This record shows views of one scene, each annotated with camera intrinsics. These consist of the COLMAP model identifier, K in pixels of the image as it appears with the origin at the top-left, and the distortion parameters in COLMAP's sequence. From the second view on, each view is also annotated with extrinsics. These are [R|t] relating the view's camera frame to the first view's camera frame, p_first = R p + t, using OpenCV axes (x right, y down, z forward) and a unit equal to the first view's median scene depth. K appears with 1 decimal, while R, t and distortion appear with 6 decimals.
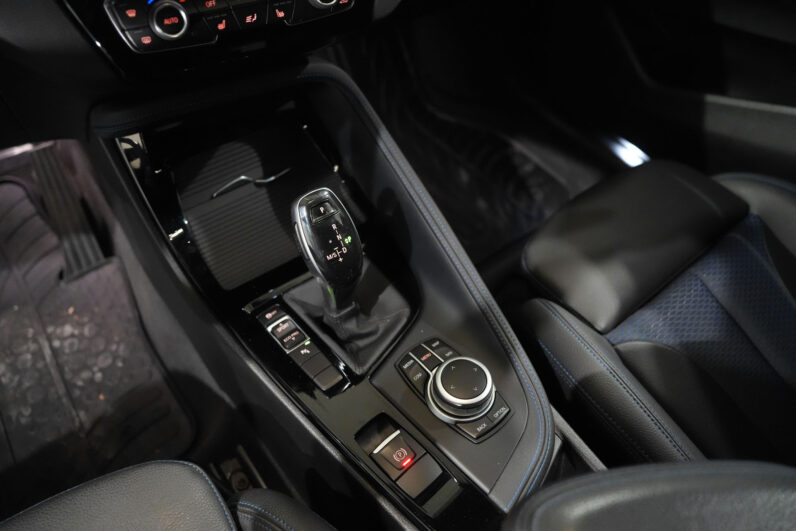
lens RADIAL K [[547.9, 0, 398.9], [0, 547.9, 263.3], [0, 0, 1]] dist [-0.092082, 0.035189]
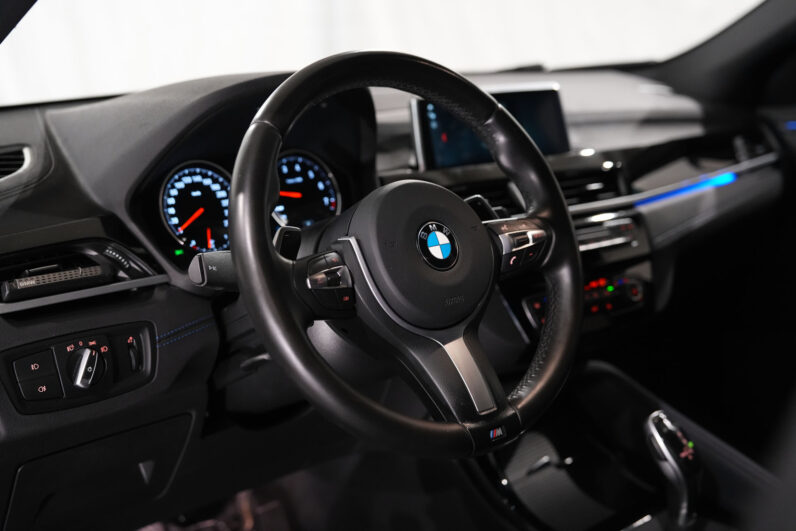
lens RADIAL K [[1009.0, 0, 394.7], [0, 1009.0, 268.6], [0, 0, 1]] dist [0.109980, 0.000000]
pose [[0.992302, -0.107595, 0.061324, -0.933874], [0.122471, 0.779006, -0.614939, 1.092179], [0.018393, 0.617716, 0.786187, -1.281651]]
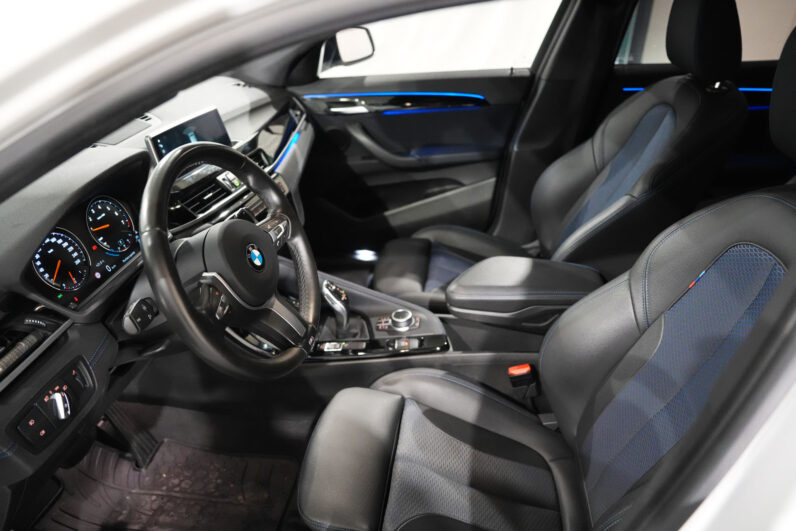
lens RADIAL K [[547.9, 0, 397.7], [0, 547.9, 267.8], [0, 0, 1]] dist [-0.092082, 0.035189]
pose [[0.707562, -0.412485, 0.573770, -1.447364], [0.585830, 0.796458, -0.149859, 0.439473], [-0.395170, 0.442166, 0.805189, -1.404877]]
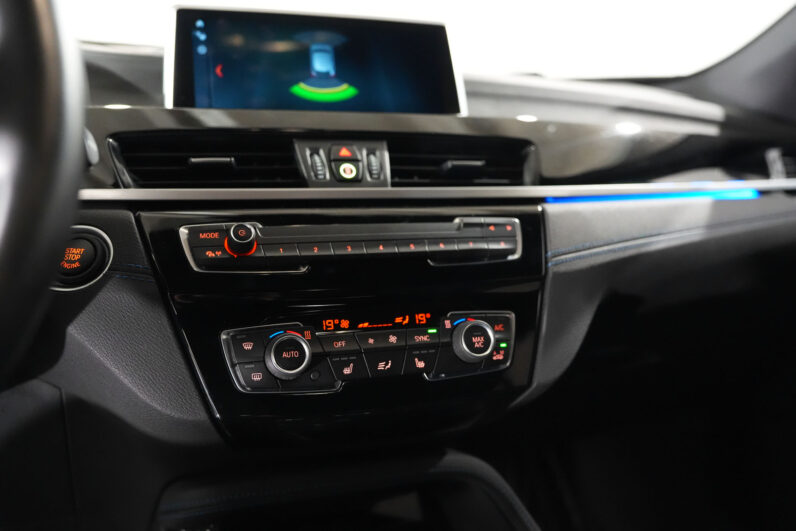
lens RADIAL K [[667.7, 0, 395.6], [0, 667.7, 262.9], [0, 0, 1]] dist [-0.018343, -0.000205]
pose [[0.975960, -0.028611, -0.216065, -0.031192], [-0.129638, 0.720712, -0.681005, 0.113557], [0.175205, 0.692644, 0.699677, 0.165561]]
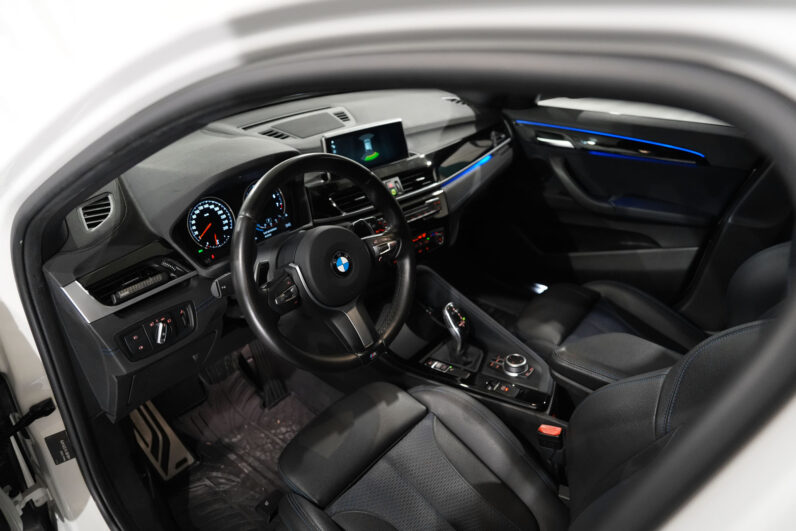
lens RADIAL K [[547.9, 0, 396.7], [0, 547.9, 268.8], [0, 0, 1]] dist [-0.092082, 0.035189]
pose [[0.970181, -0.161773, 0.180496, -0.898288], [0.216704, 0.912504, -0.346953, 0.627299], [-0.108575, 0.375721, 0.920350, -1.653592]]
